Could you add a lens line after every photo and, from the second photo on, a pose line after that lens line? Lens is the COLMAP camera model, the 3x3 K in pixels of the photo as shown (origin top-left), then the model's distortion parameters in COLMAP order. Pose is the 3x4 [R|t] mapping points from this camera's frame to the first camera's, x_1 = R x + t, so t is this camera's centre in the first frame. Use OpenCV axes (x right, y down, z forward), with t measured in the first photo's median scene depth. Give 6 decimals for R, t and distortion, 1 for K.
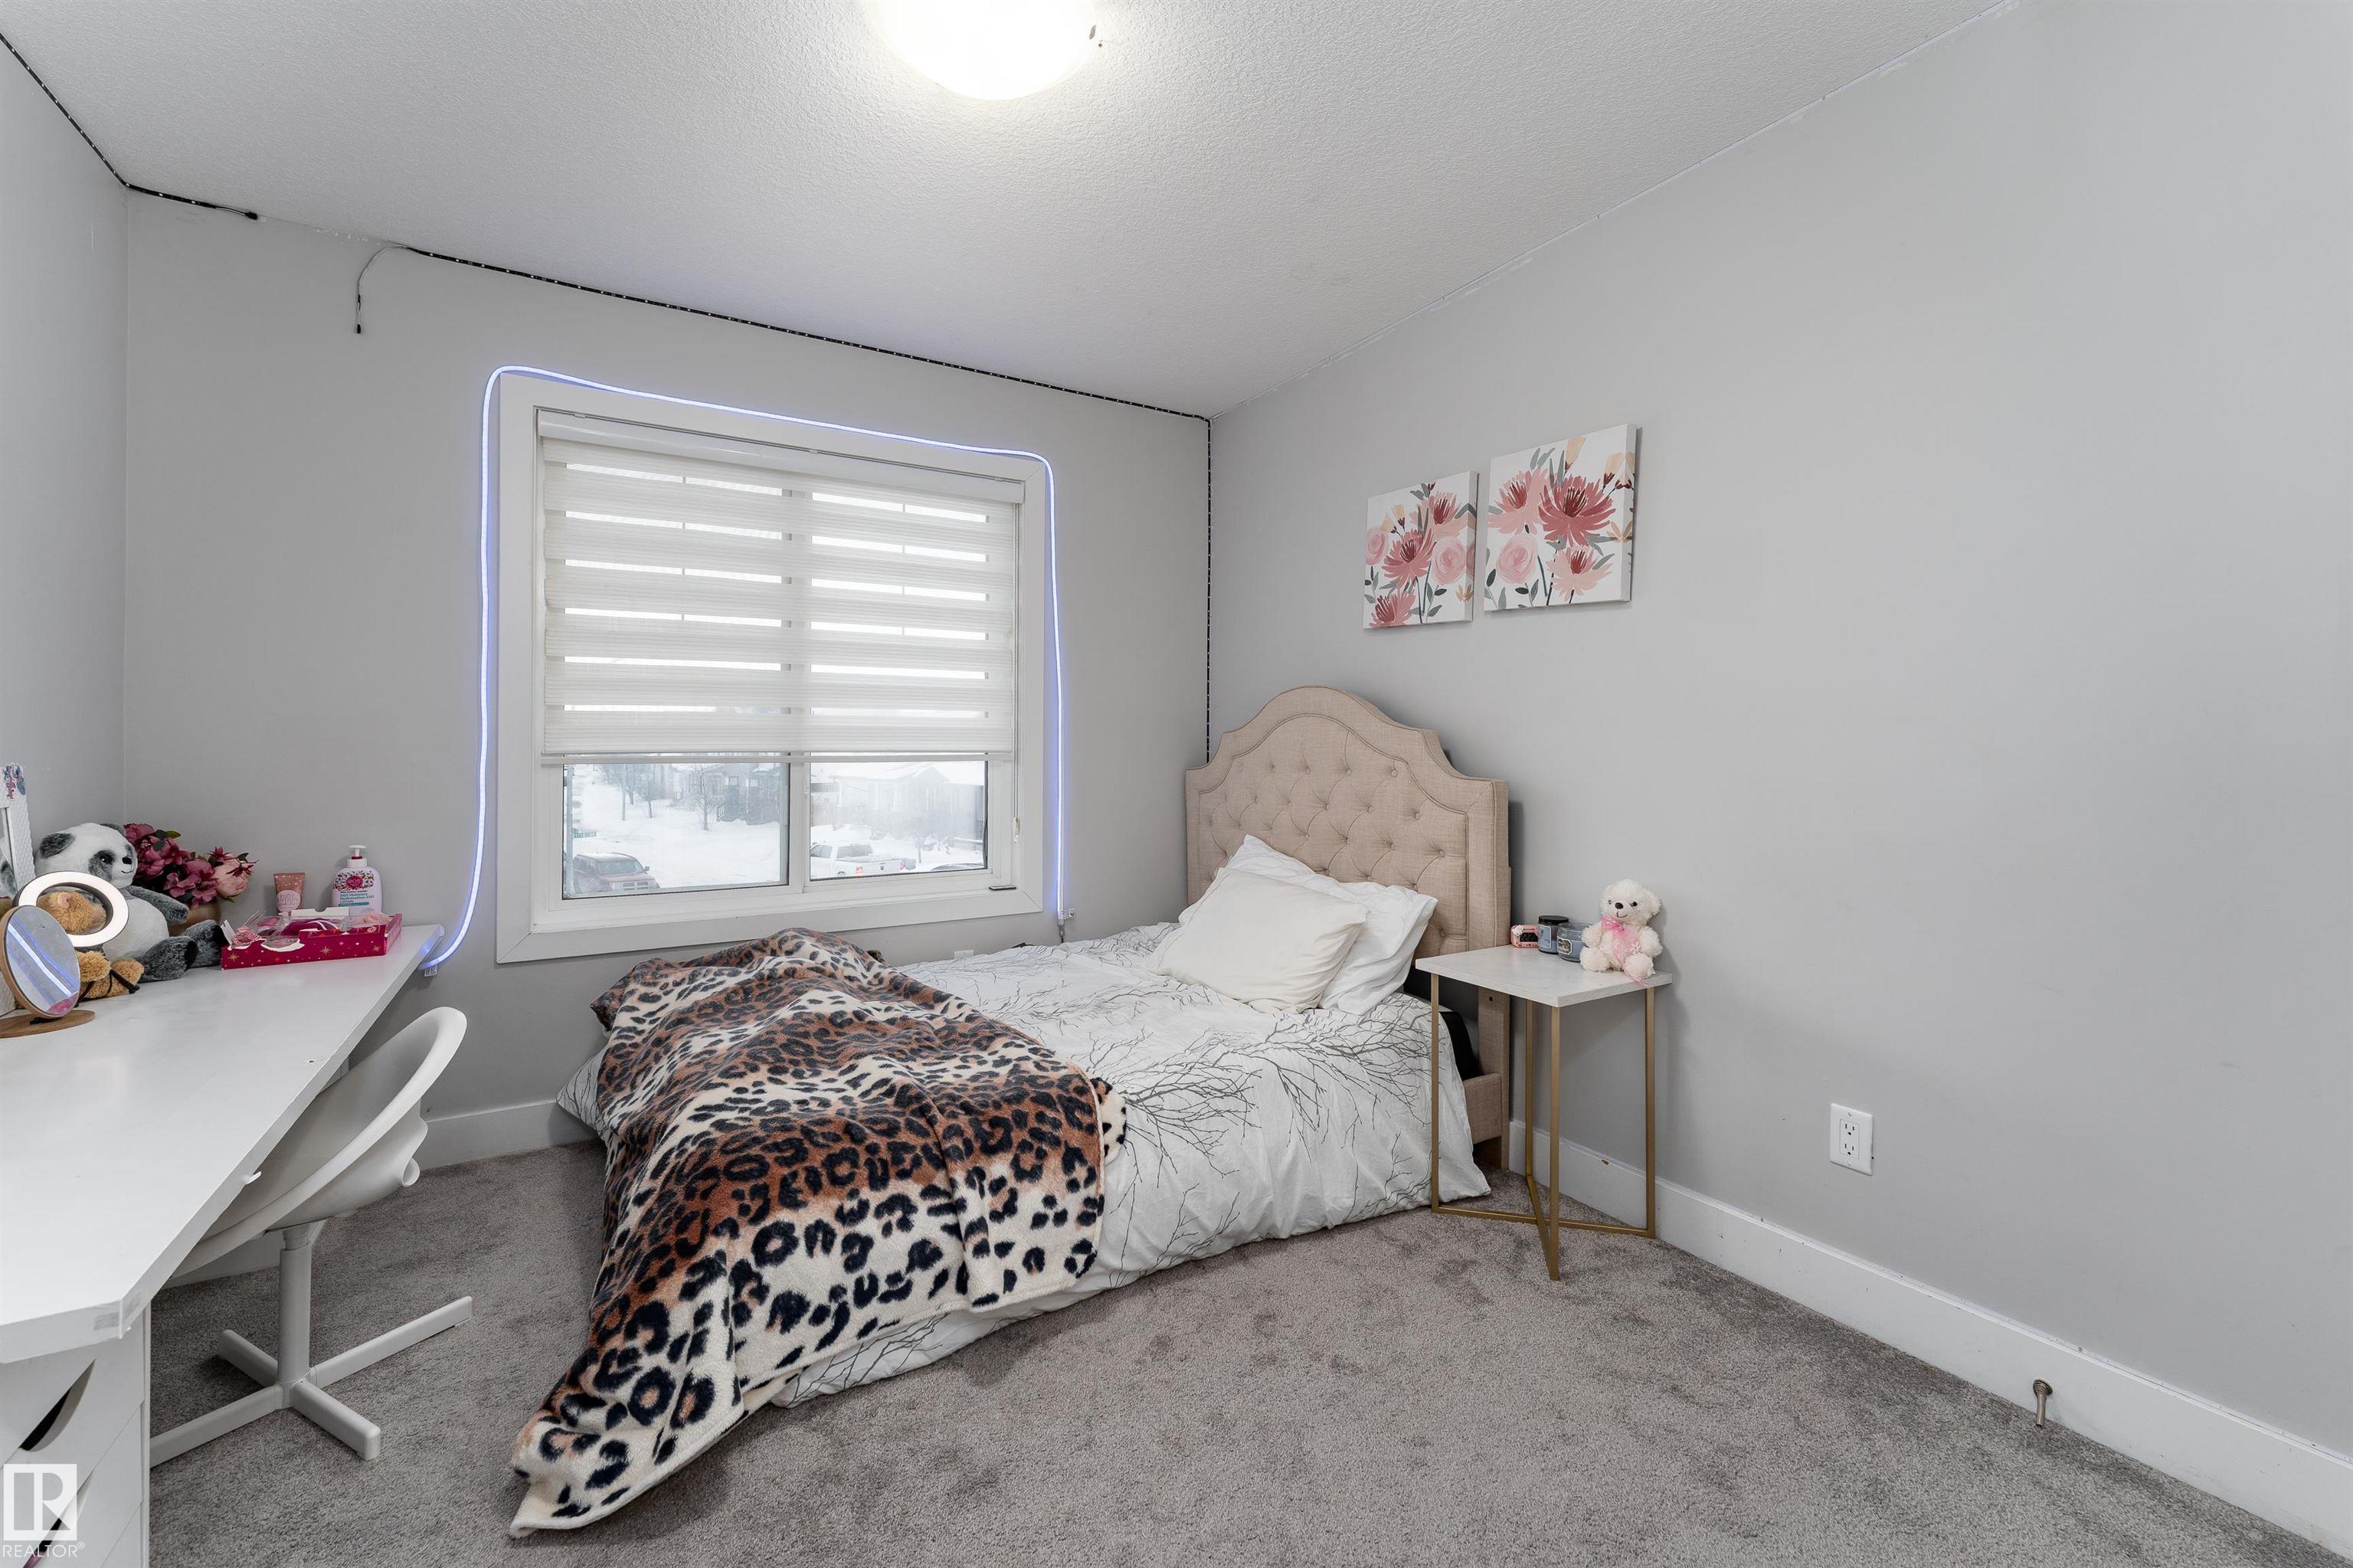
lens RADIAL K [[937.0, 0, 1167.3], [0, 937.0, 759.3], [0, 0, 1]] dist [0.003698, -0.000264]
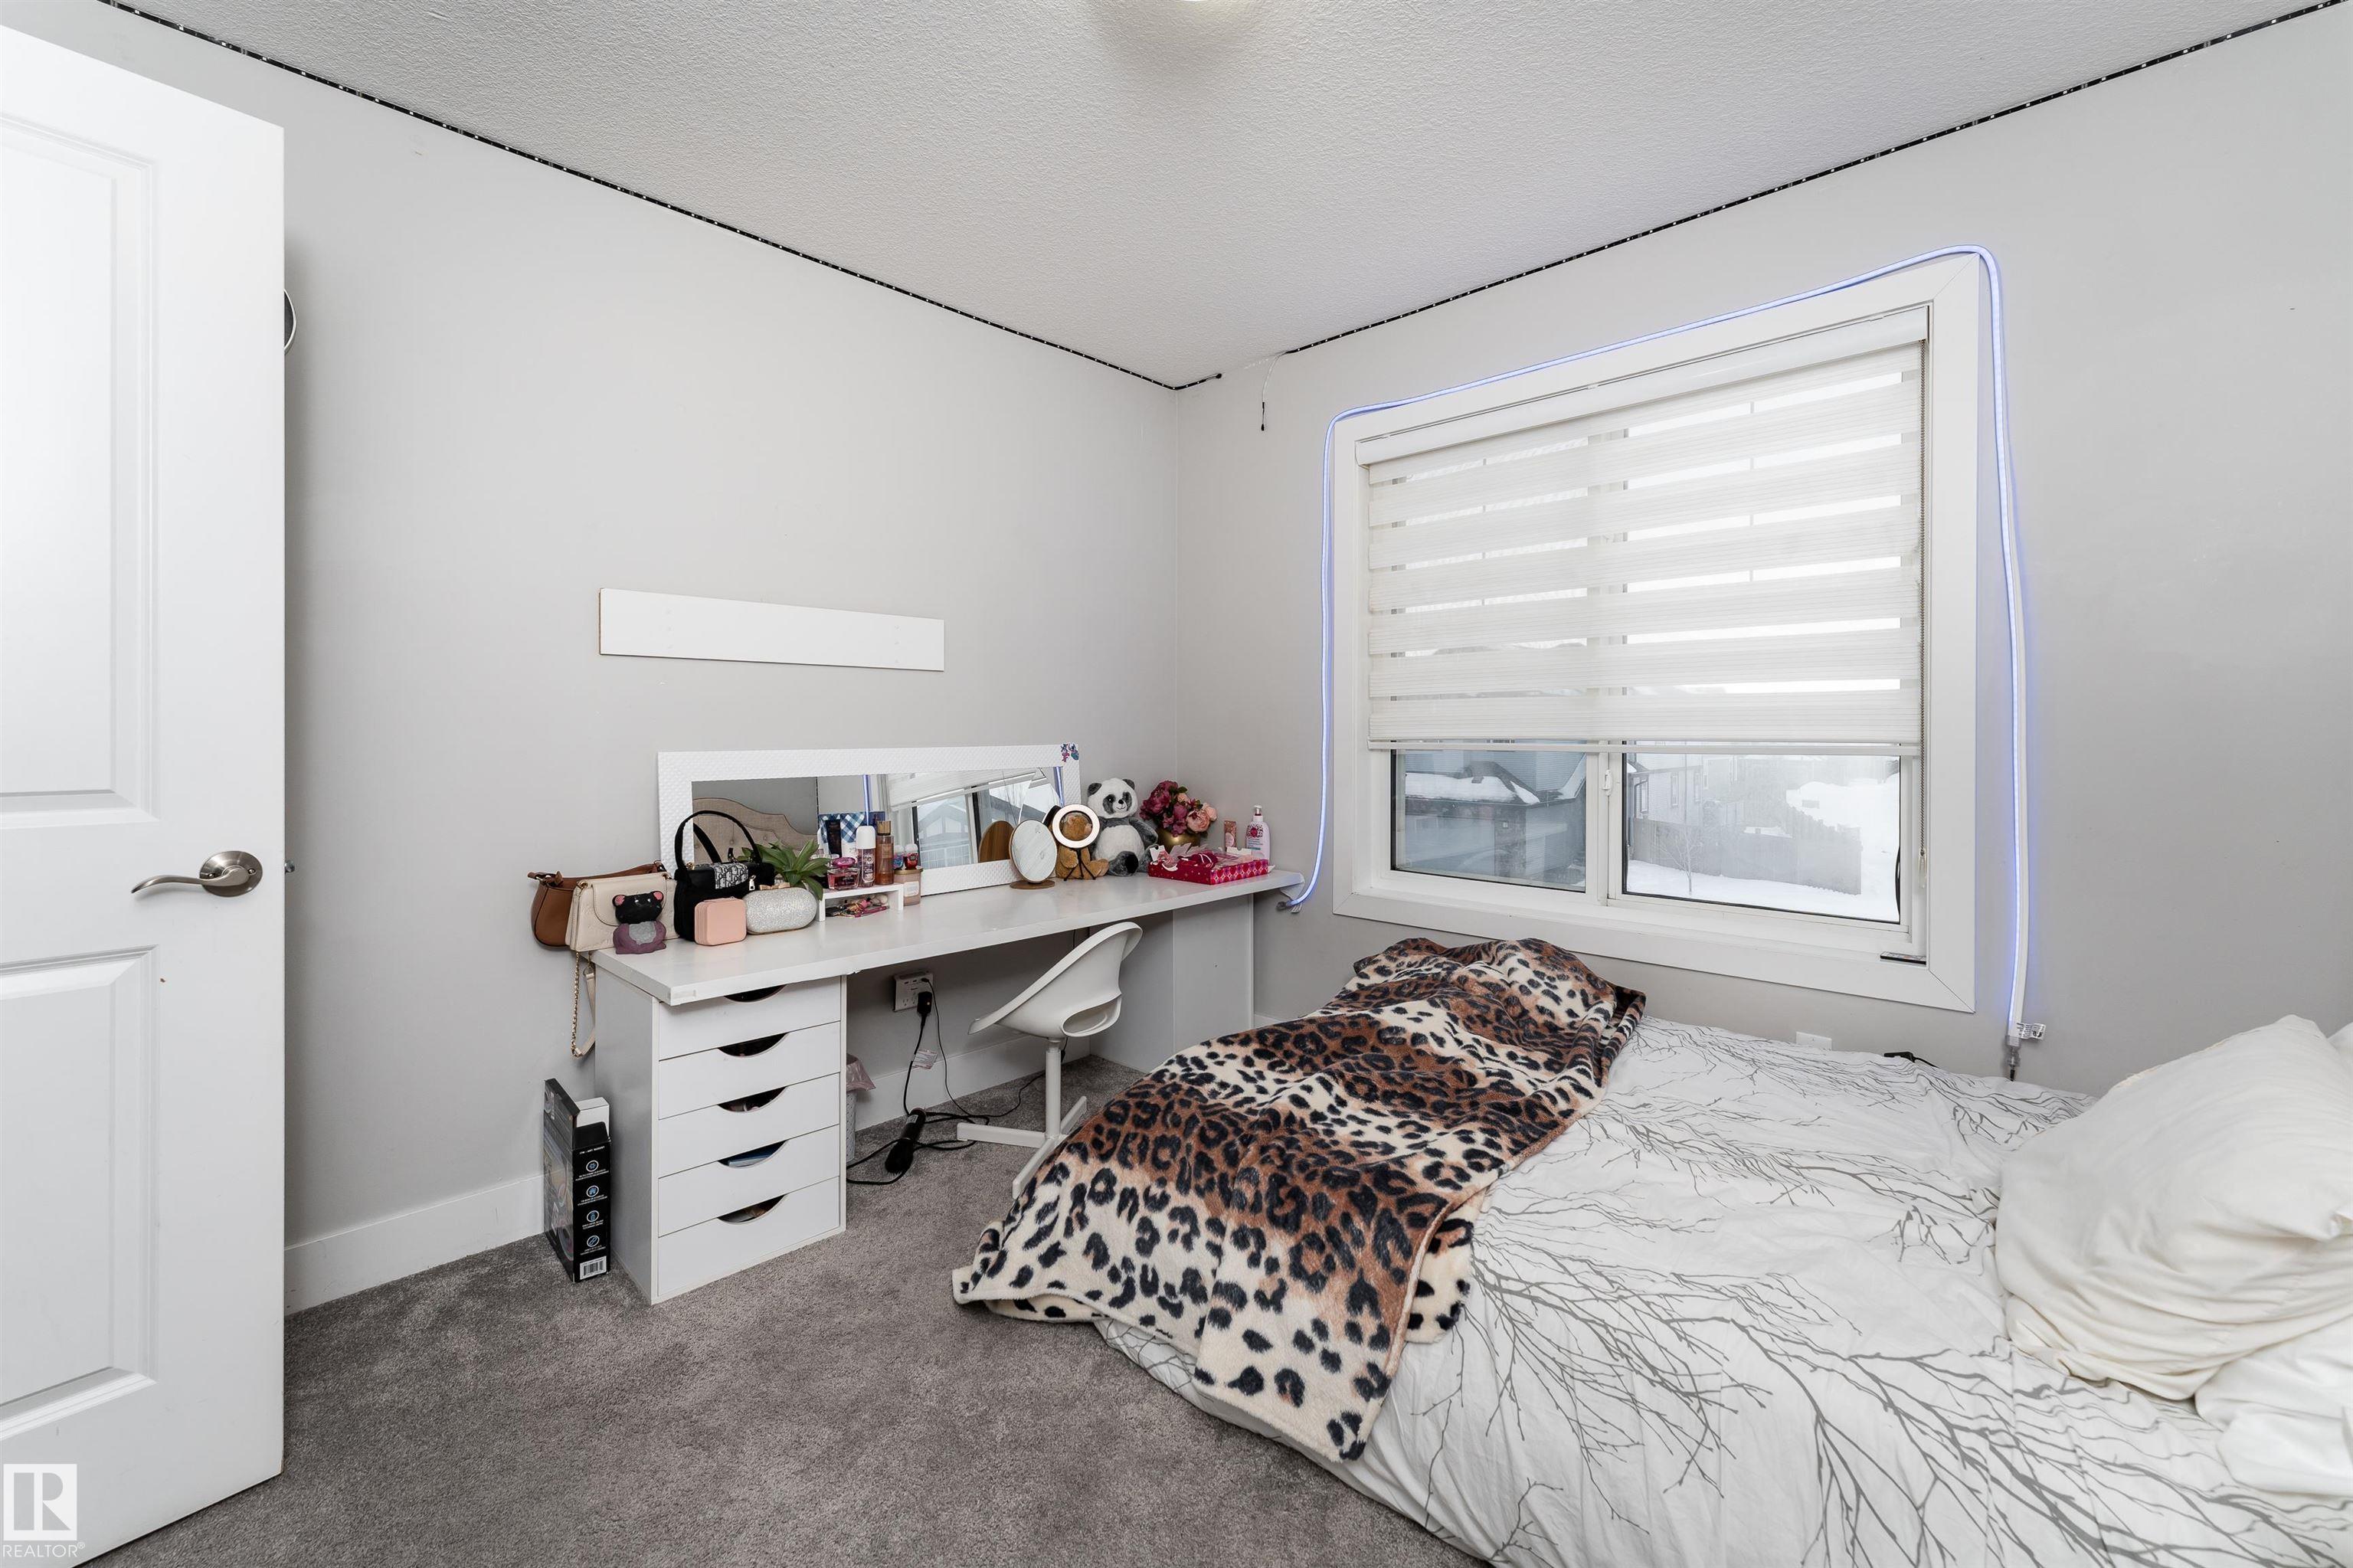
lens RADIAL K [[937.0, 0, 1123.8], [0, 937.0, 737.2], [0, 0, 1]] dist [0.003698, -0.000264]
pose [[0.271630, 0.005311, -0.962387, 0.562292], [-0.011476, 0.999932, 0.002279, -0.011596], [0.962333, 0.010425, 0.271672, 0.627719]]
